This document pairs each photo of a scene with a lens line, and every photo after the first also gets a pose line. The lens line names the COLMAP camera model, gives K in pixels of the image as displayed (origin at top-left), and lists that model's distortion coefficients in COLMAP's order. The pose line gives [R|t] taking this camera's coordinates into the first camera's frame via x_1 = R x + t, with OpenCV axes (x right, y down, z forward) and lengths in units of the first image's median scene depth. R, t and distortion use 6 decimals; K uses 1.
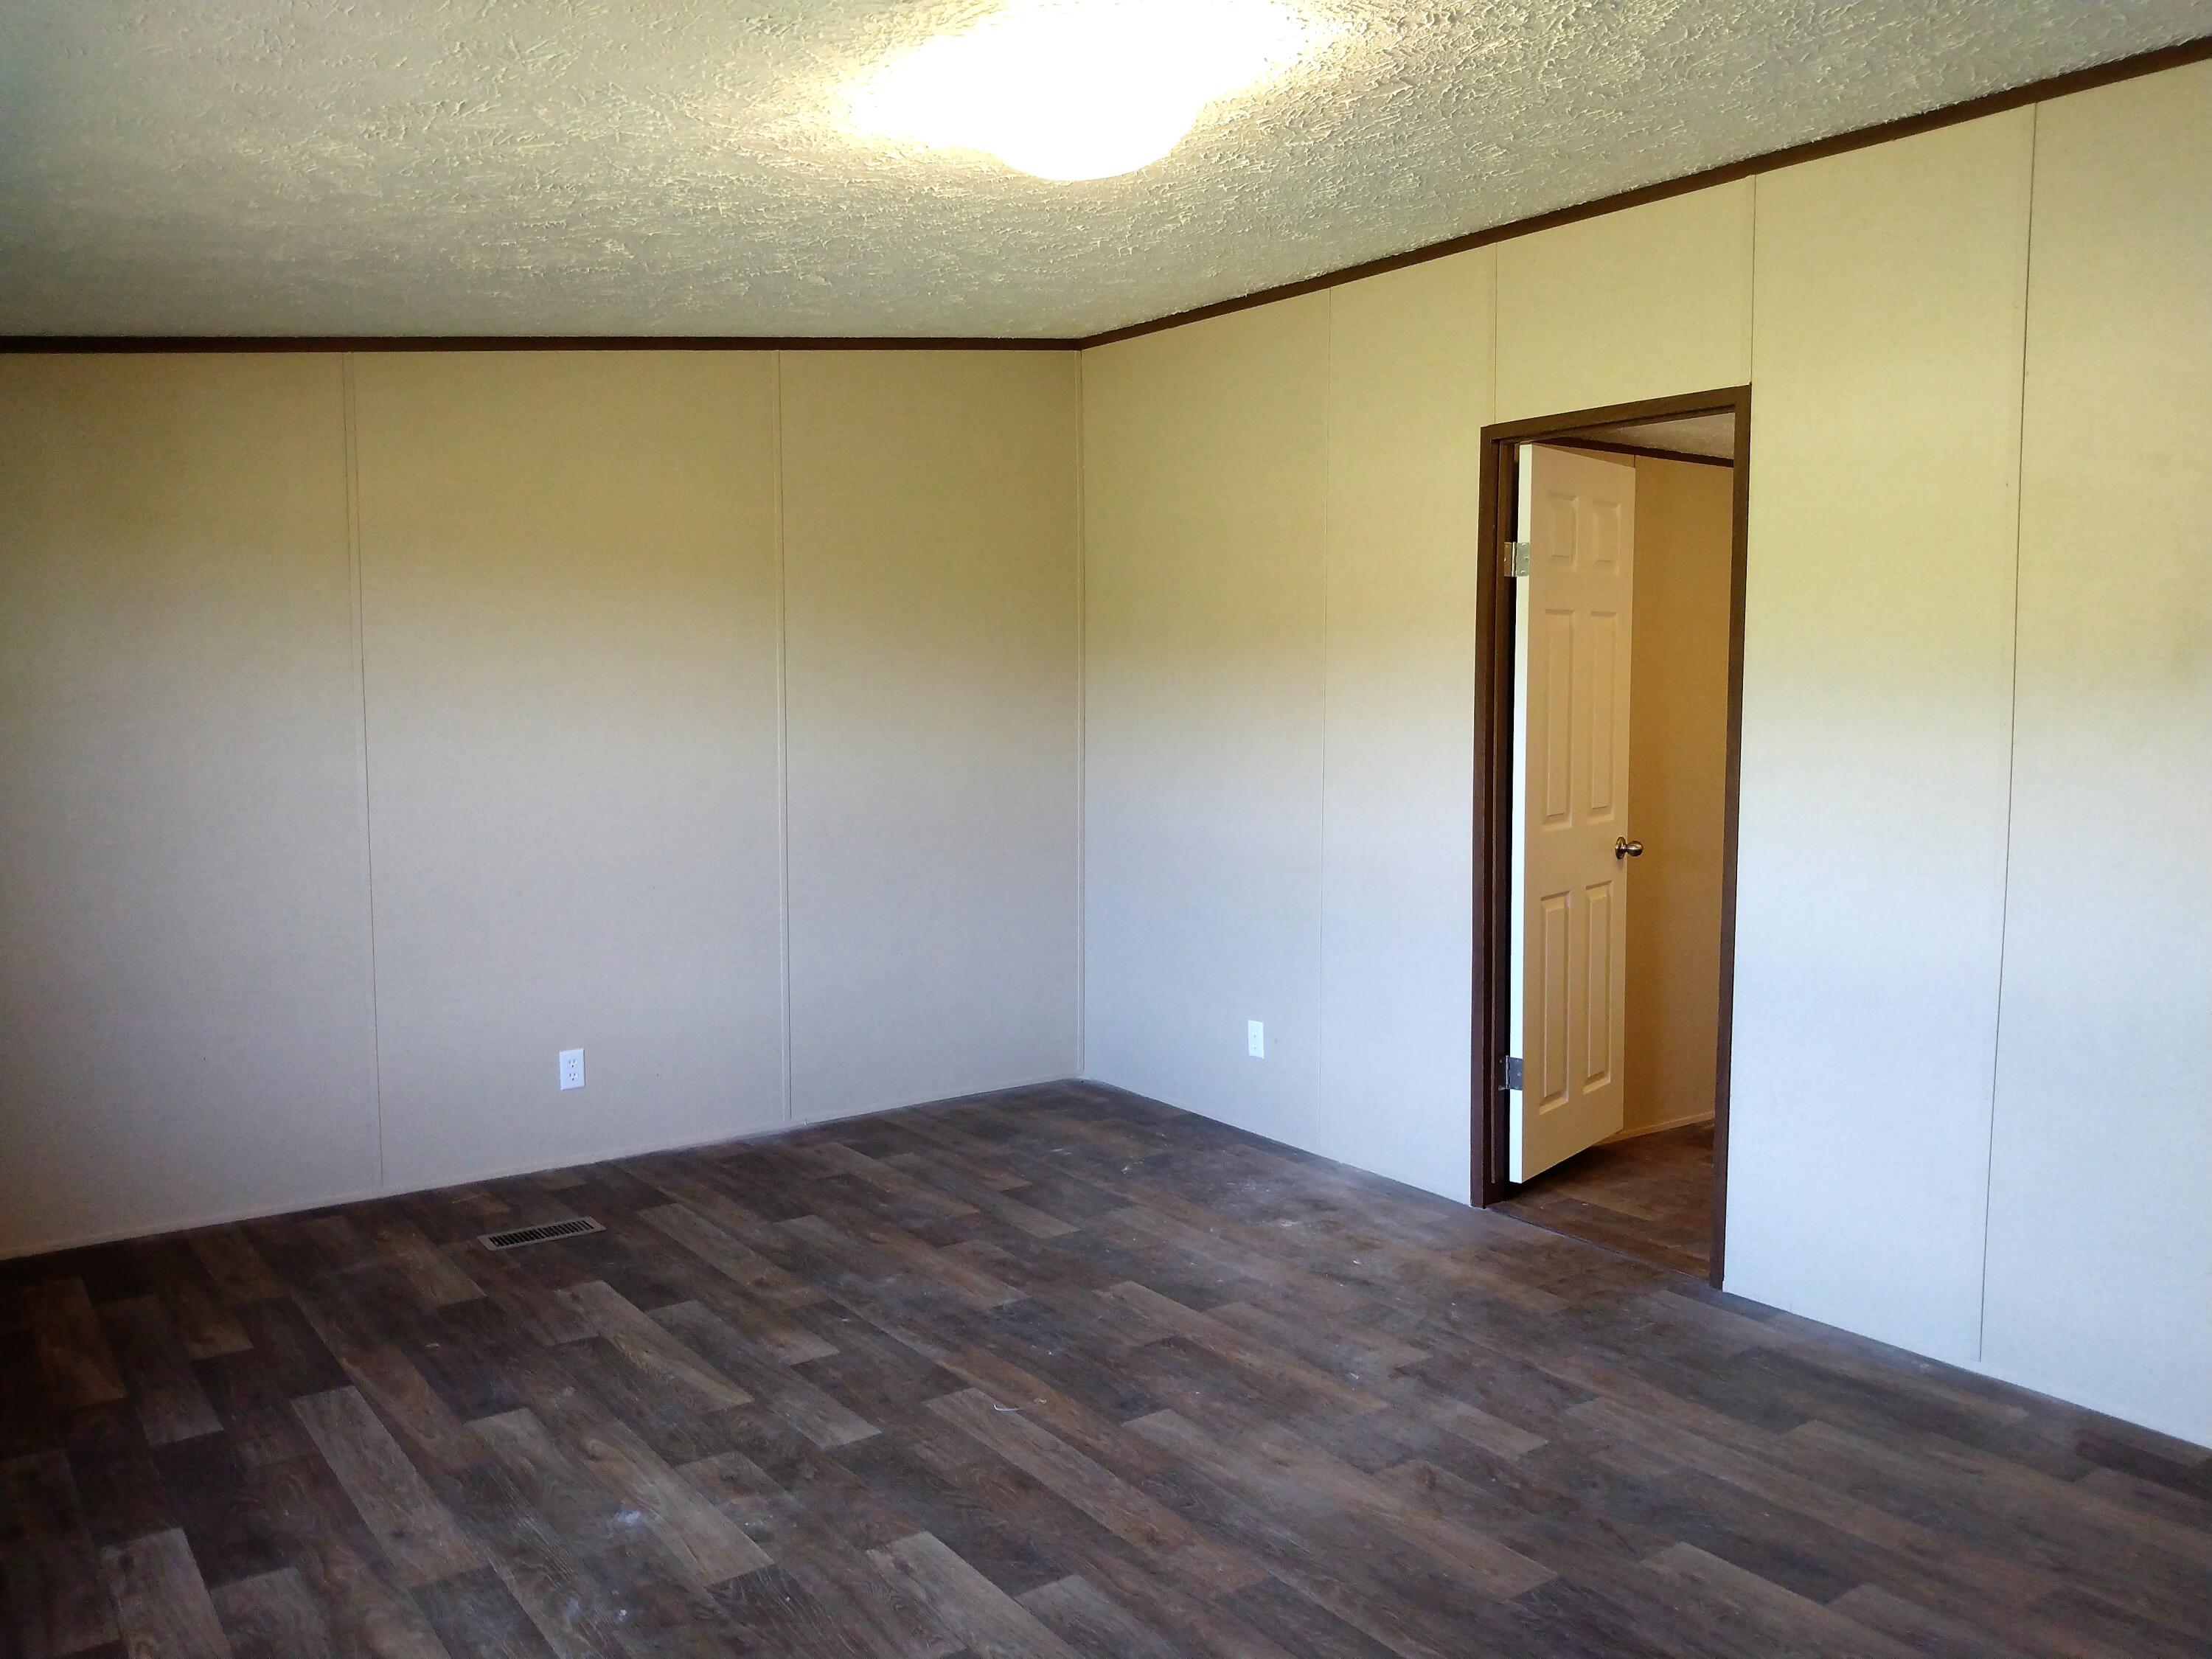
lens RADIAL K [[1736.6, 0, 1128.2], [0, 1736.6, 837.5], [0, 0, 1]] dist [0.032766, -0.049204]
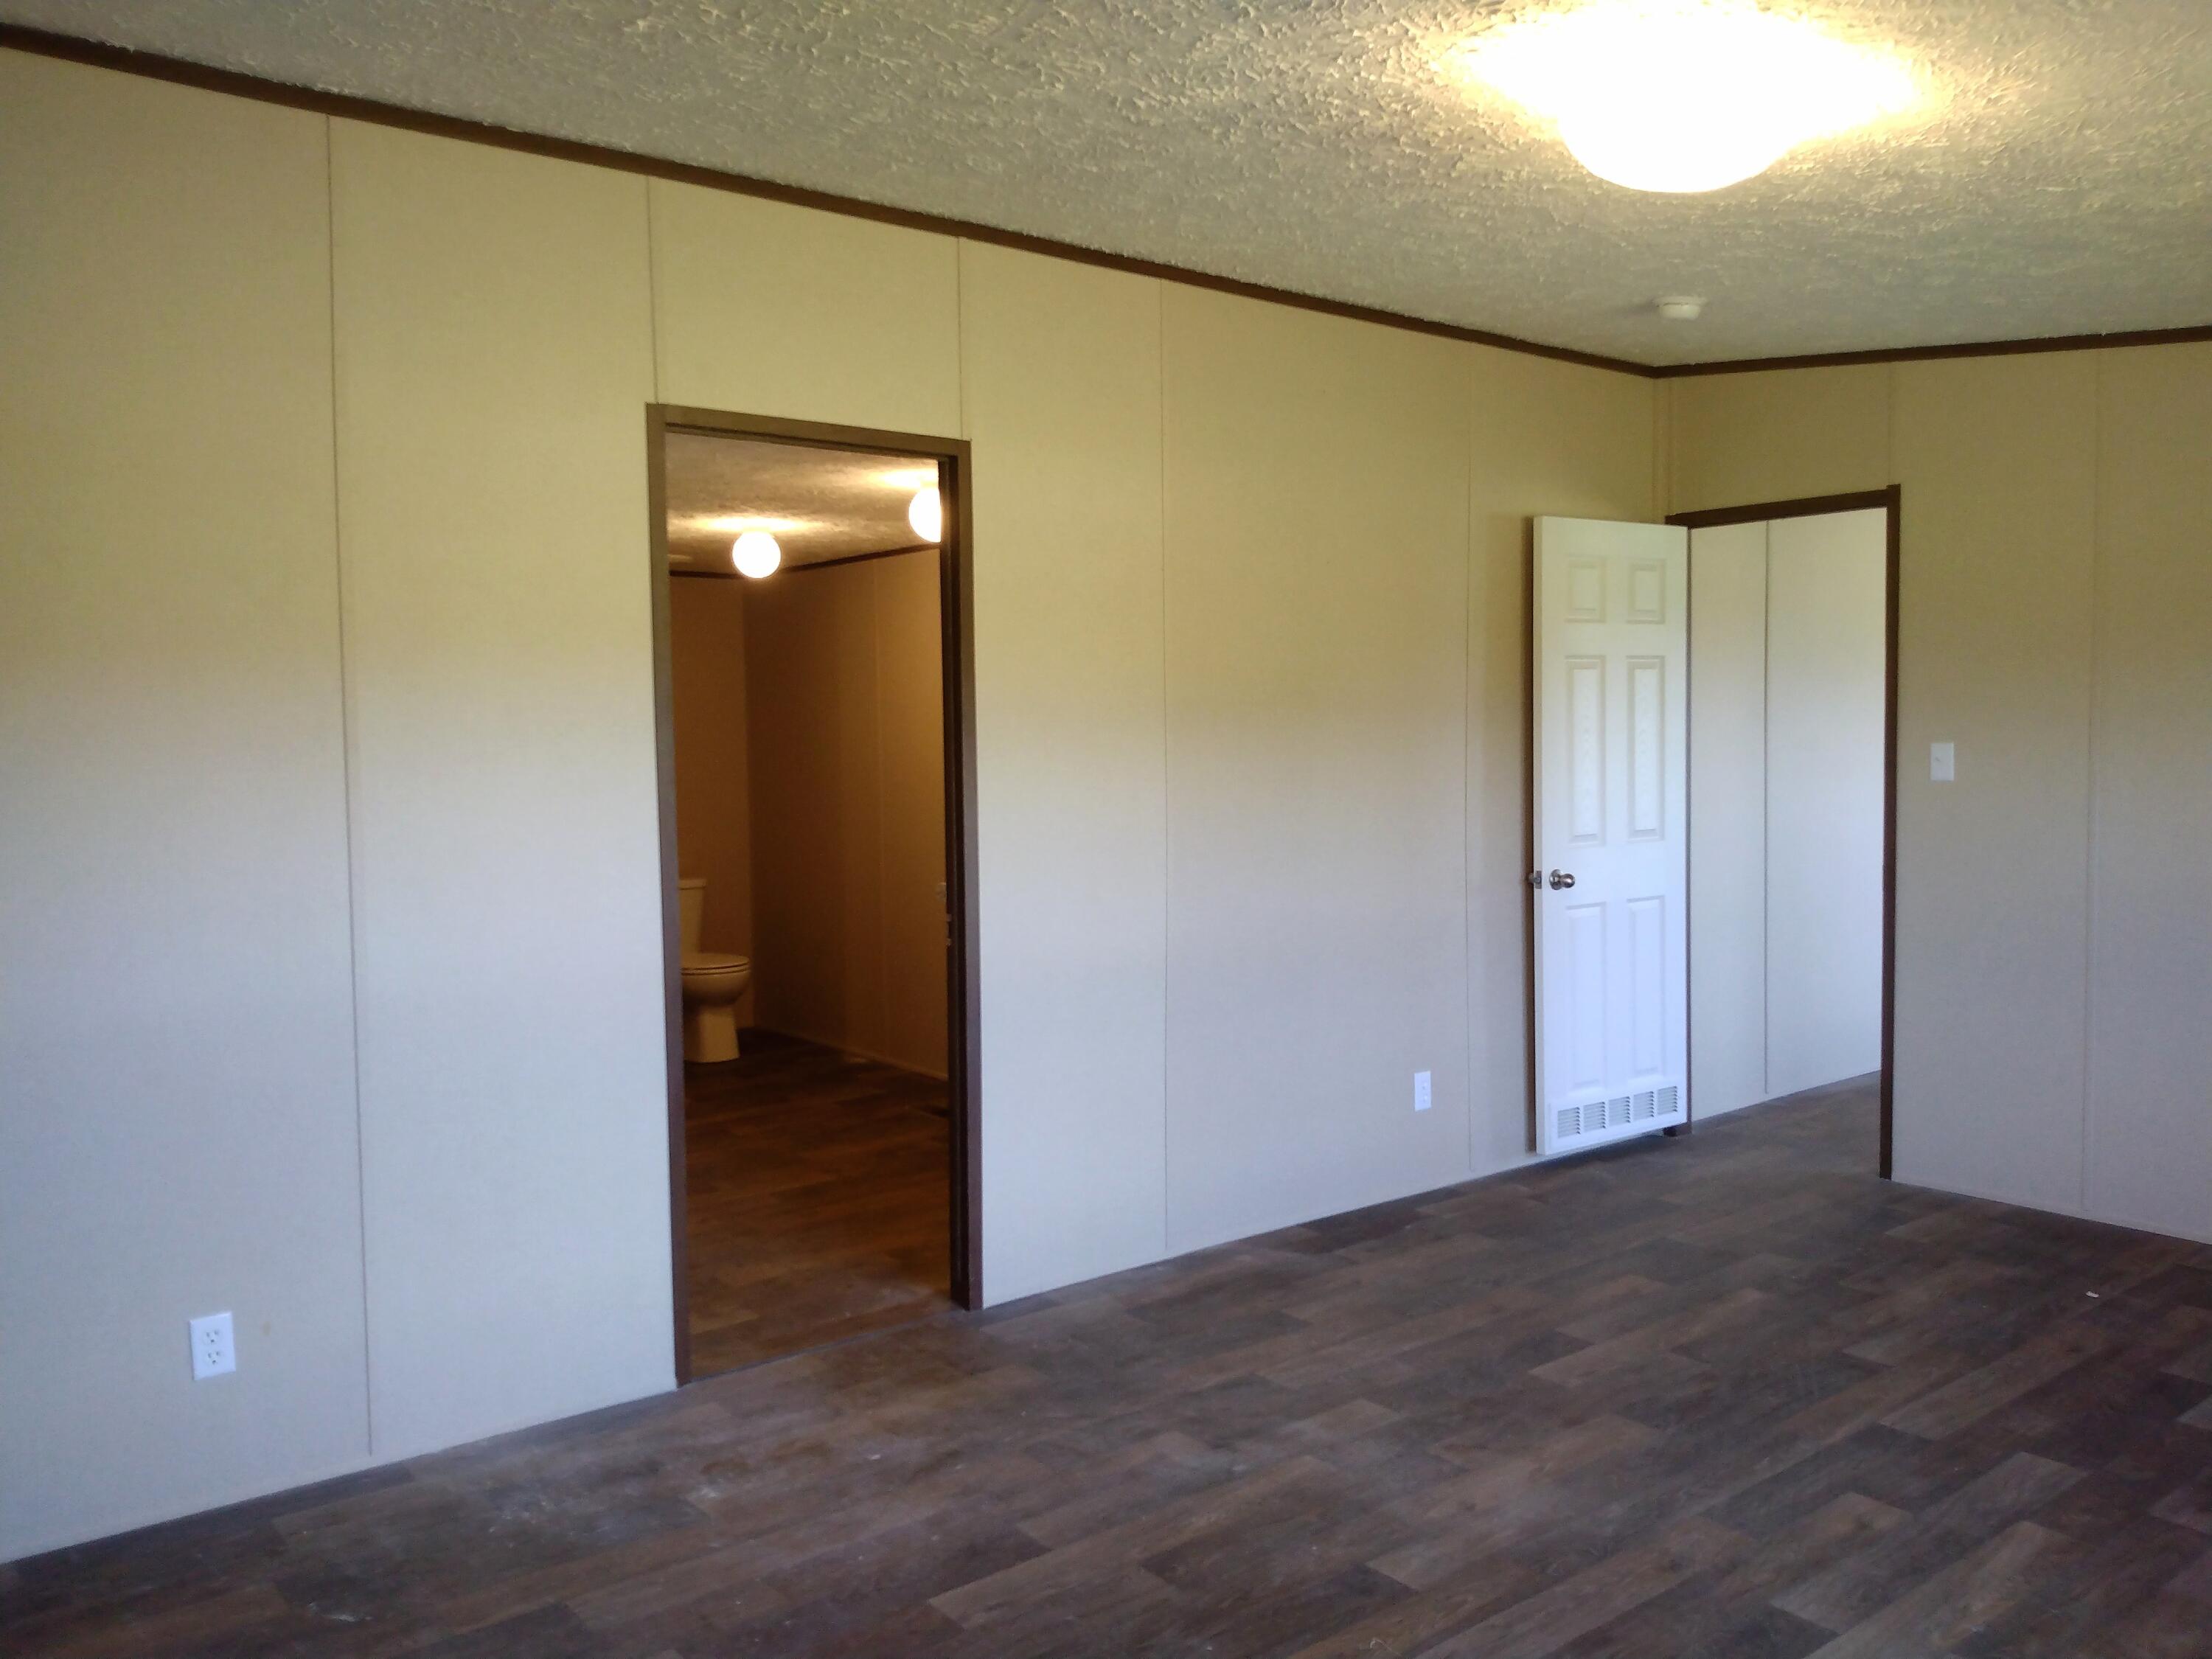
lens RADIAL K [[1736.6, 0, 1125.3], [0, 1736.6, 820.2], [0, 0, 1]] dist [0.032766, -0.049204]
pose [[-0.044657, -0.063375, 0.996990, -0.764019], [0.098349, 0.992859, 0.067517, -0.101098], [-0.994149, 0.101068, -0.038105, 1.051845]]
